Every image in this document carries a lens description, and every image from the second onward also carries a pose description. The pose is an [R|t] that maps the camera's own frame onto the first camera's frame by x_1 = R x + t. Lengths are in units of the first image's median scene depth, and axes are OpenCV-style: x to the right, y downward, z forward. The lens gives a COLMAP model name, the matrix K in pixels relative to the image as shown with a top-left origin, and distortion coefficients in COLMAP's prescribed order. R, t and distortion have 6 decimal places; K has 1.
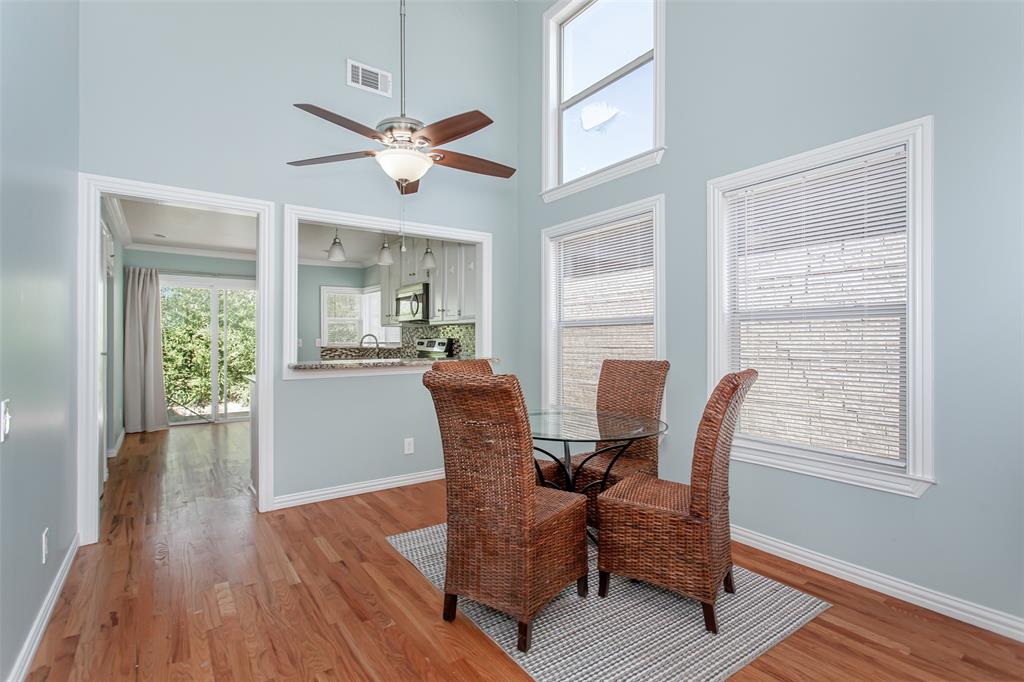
lens RADIAL K [[489.8, 0, 504.3], [0, 489.8, 338.2], [0, 0, 1]] dist [0.008376, -0.001533]
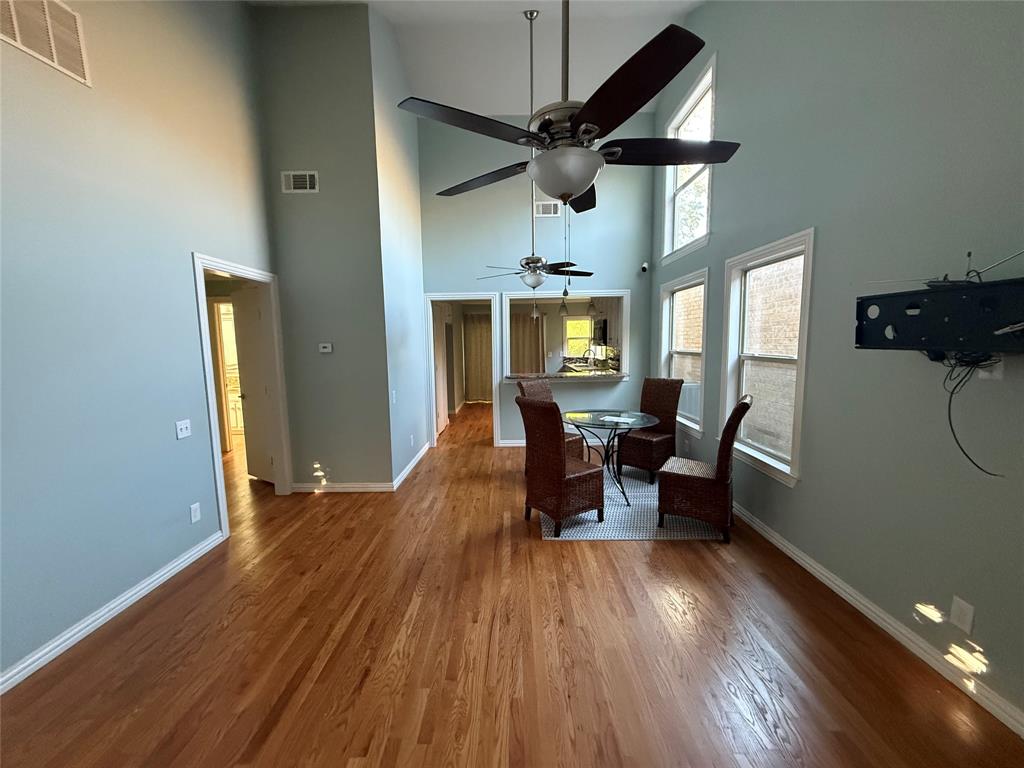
lens RADIAL K [[409.6, 0, 496.0], [0, 409.6, 384.0], [0, 0, 1]] dist [-0.003483, 0.000635]
pose [[0.792964, 0.049980, -0.607215, 0.379212], [0.020568, 0.993866, 0.108665, -0.065761], [0.608922, -0.098657, 0.787071, -0.229110]]
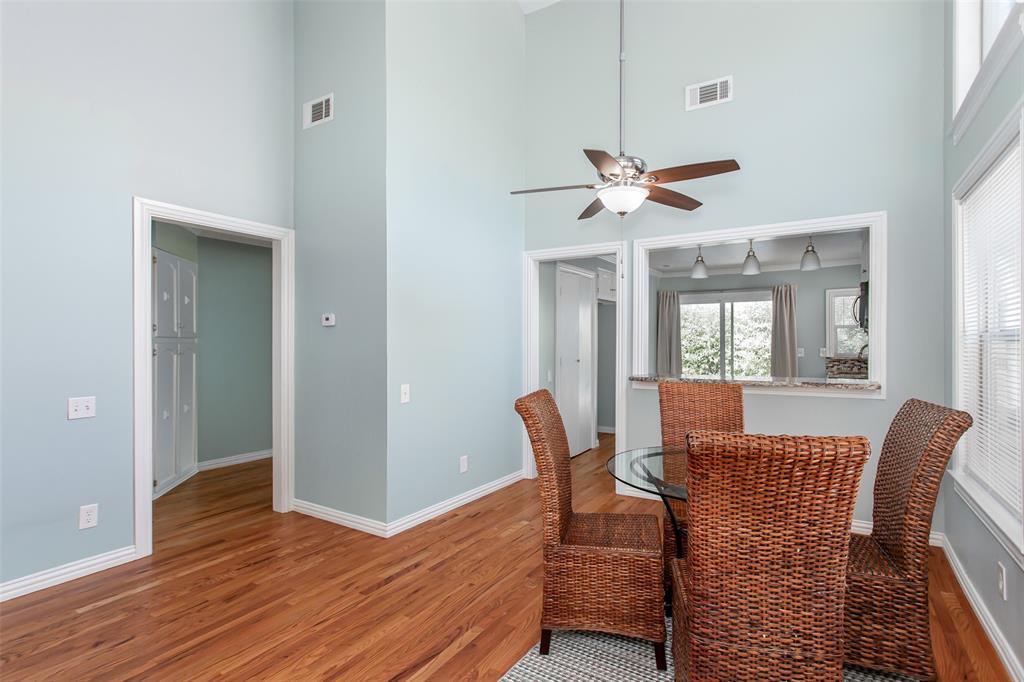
lens RADIAL K [[497.2, 0, 518.9], [0, 497.2, 339.2], [0, 0, 1]] dist [-0.002112, 0.003279]
pose [[0.385356, -0.005689, -0.922750, 0.398446], [0.003518, 0.999983, -0.004696, -0.020902], [0.922761, -0.001436, 0.385369, 0.203156]]
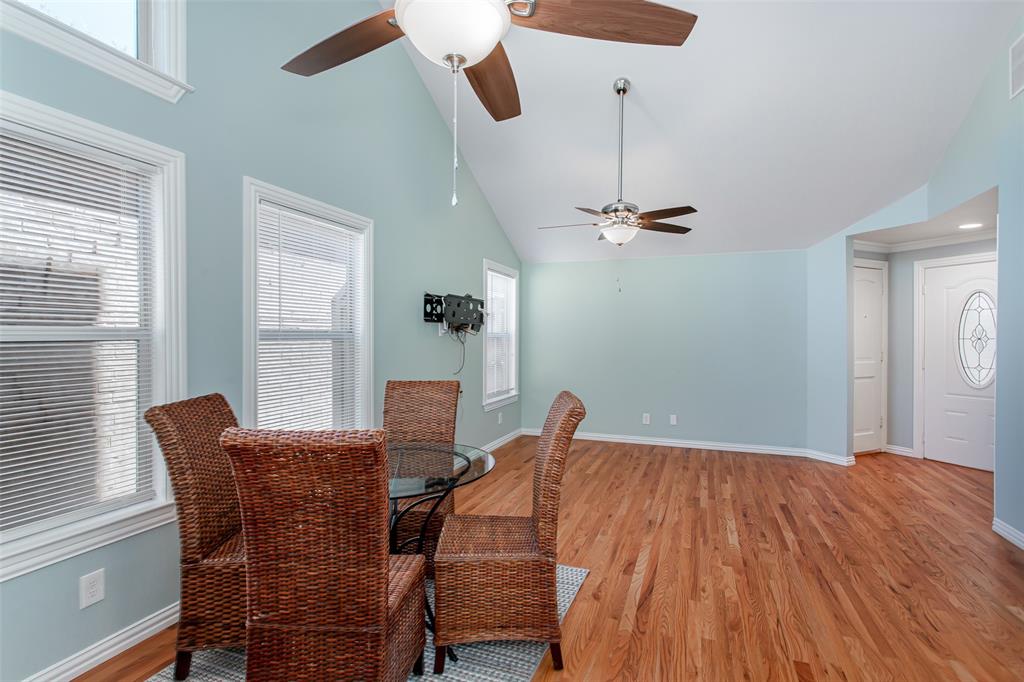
lens RADIAL K [[497.2, 0, 534.0], [0, 497.2, 335.6], [0, 0, 1]] dist [-0.002112, 0.003279]
pose [[-0.591871, 0.002884, 0.806027, -0.361570], [-0.001571, 0.999988, -0.004732, -0.023440], [-0.806031, -0.004067, -0.591859, 0.681990]]
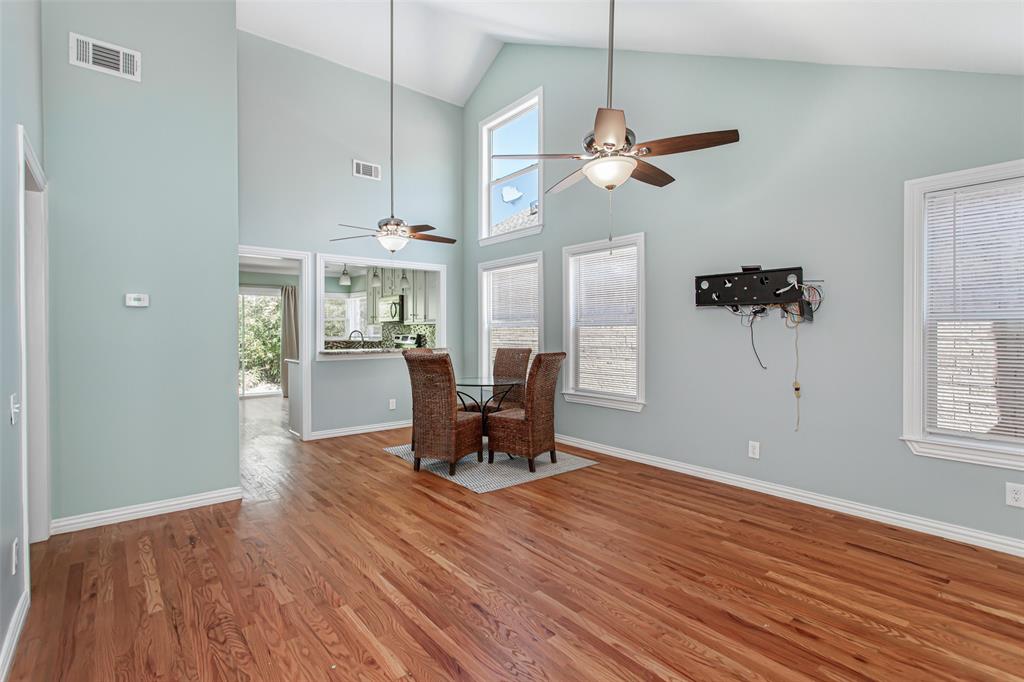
lens RADIAL K [[497.2, 0, 497.0], [0, 497.2, 333.8], [0, 0, 1]] dist [-0.002112, 0.003279]
pose [[0.999087, -0.001079, 0.042705, 0.059200], [0.000794, 0.999977, 0.006674, -0.011692], [-0.042711, -0.006634, 0.999065, -0.491062]]
